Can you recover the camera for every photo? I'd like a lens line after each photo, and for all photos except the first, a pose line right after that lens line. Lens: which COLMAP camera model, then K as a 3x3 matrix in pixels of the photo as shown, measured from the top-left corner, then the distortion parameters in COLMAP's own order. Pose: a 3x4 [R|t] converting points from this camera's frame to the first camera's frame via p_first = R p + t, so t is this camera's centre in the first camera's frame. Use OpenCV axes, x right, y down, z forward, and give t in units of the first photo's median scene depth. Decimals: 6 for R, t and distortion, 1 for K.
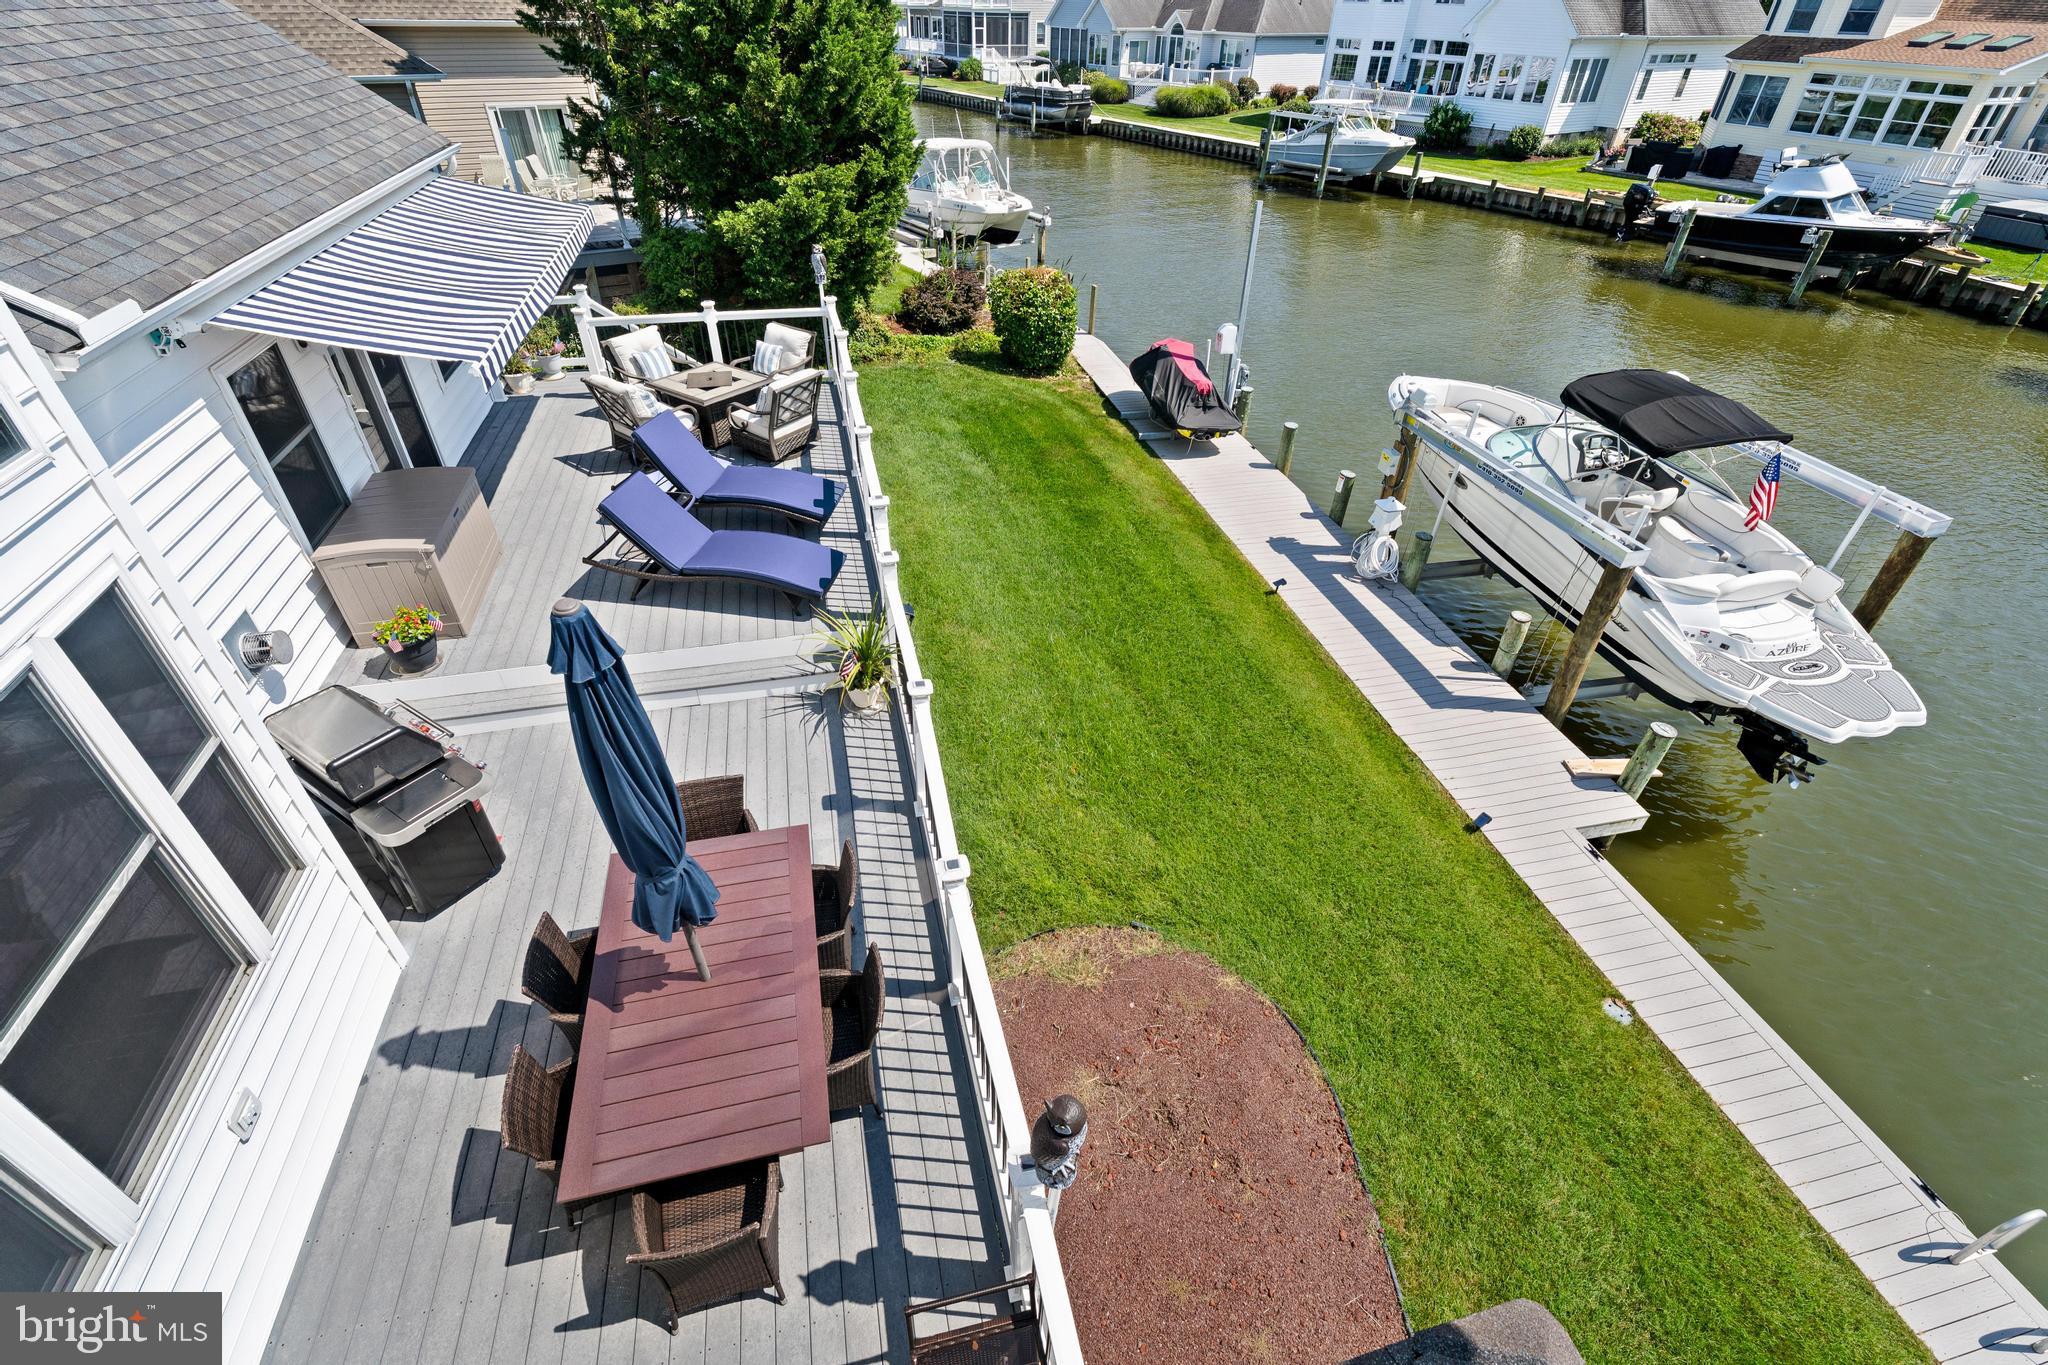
lens RADIAL K [[934.1, 0, 1035.0], [0, 934.1, 680.6], [0, 0, 1]] dist [0.011847, -0.003799]
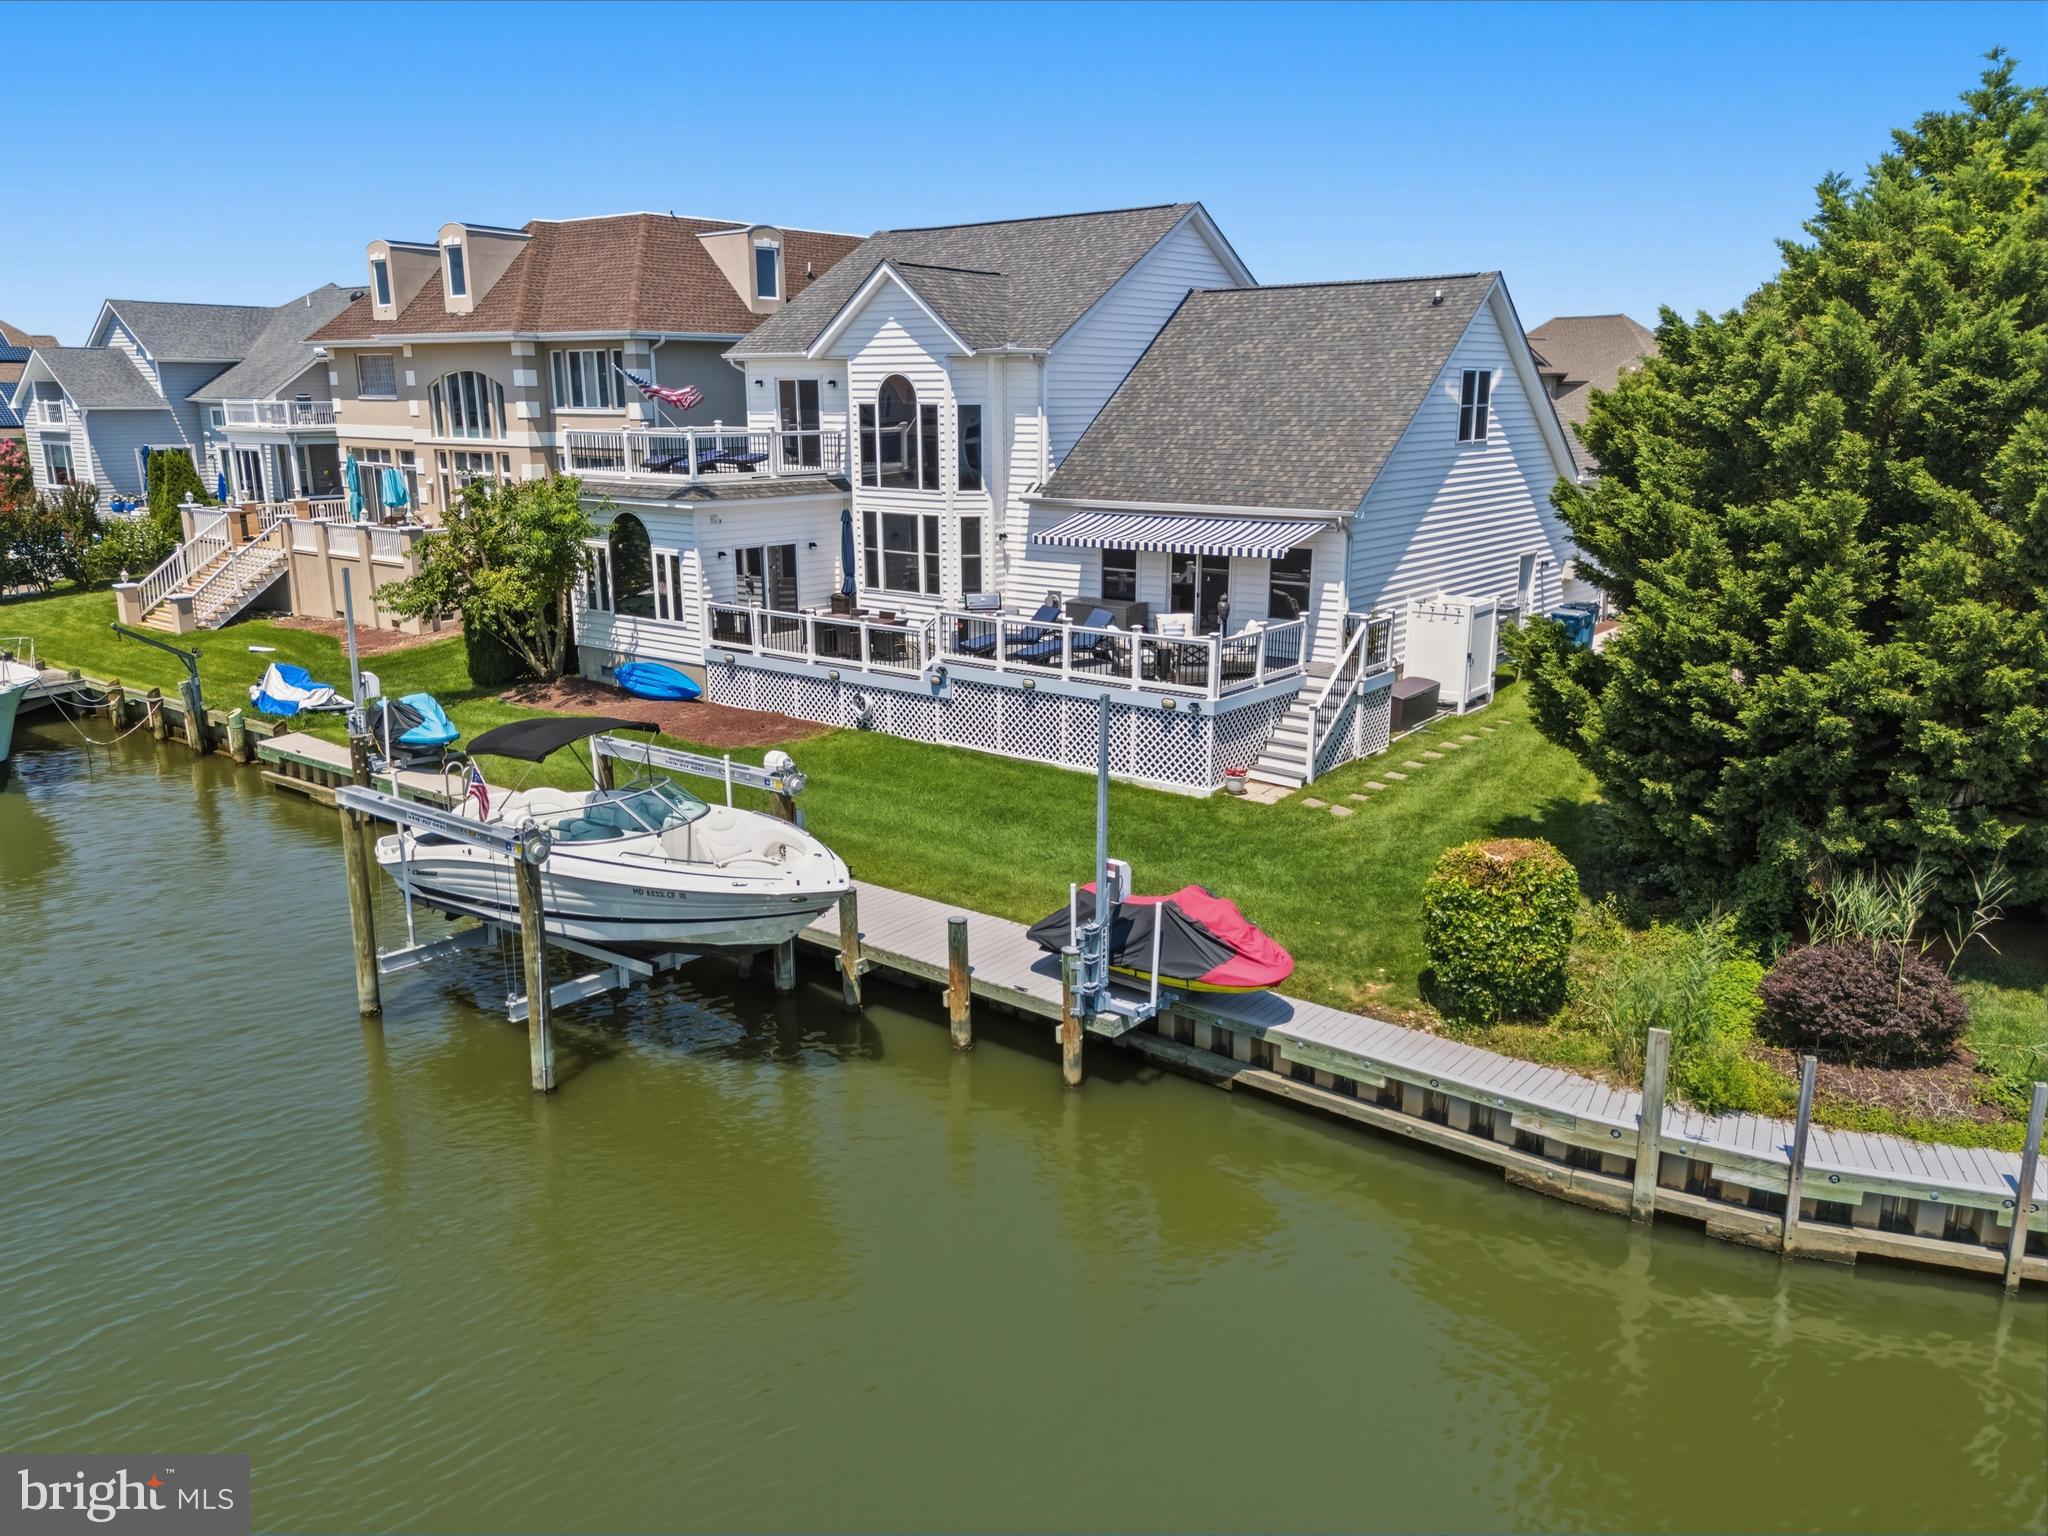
lens RADIAL K [[1505.7, 0, 1019.2], [0, 1505.7, 782.1], [0, 0, 1]] dist [0.082272, -0.086647]
pose [[-0.792241, 0.131916, -0.595779, 0.440284], [-0.372830, 0.668278, 0.643741, -0.530522], [0.483065, 0.732122, -0.480255, 0.713846]]
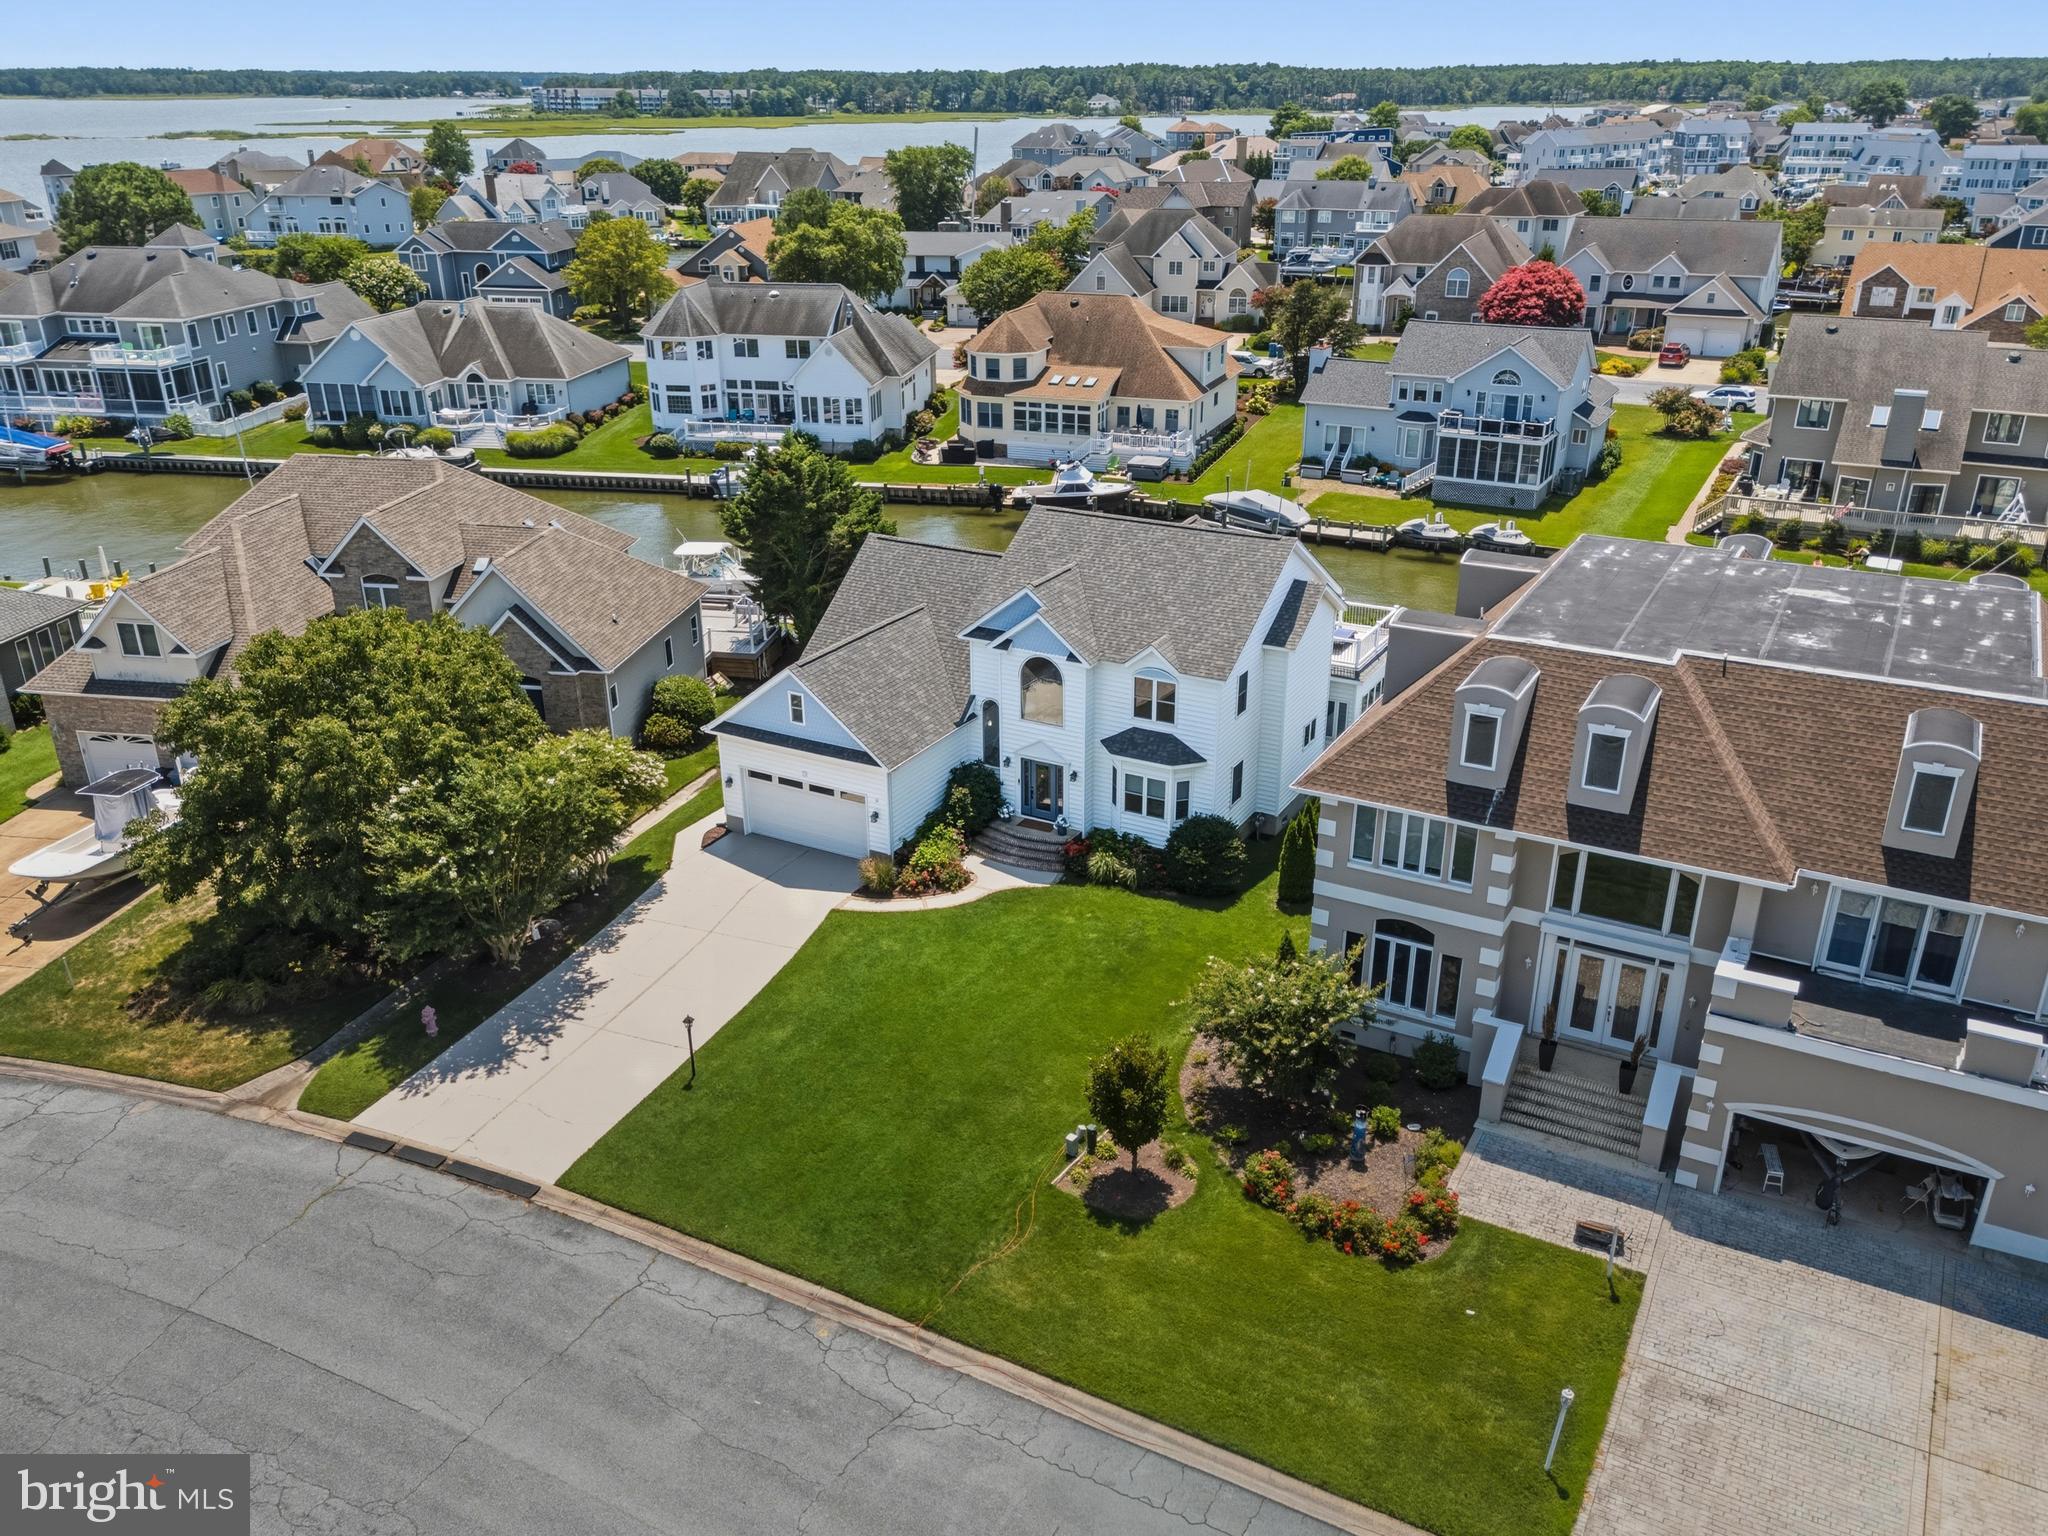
lens RADIAL K [[1599.6, 0, 1030.4], [0, 1599.6, 819.6], [0, 0, 1]] dist [0.053935, -0.046887]
pose [[0.682002, -0.327712, 0.653818, -1.511165], [0.447919, 0.893868, -0.019196, 0.138041], [-0.578136, 0.305950, 0.756408, -1.155540]]
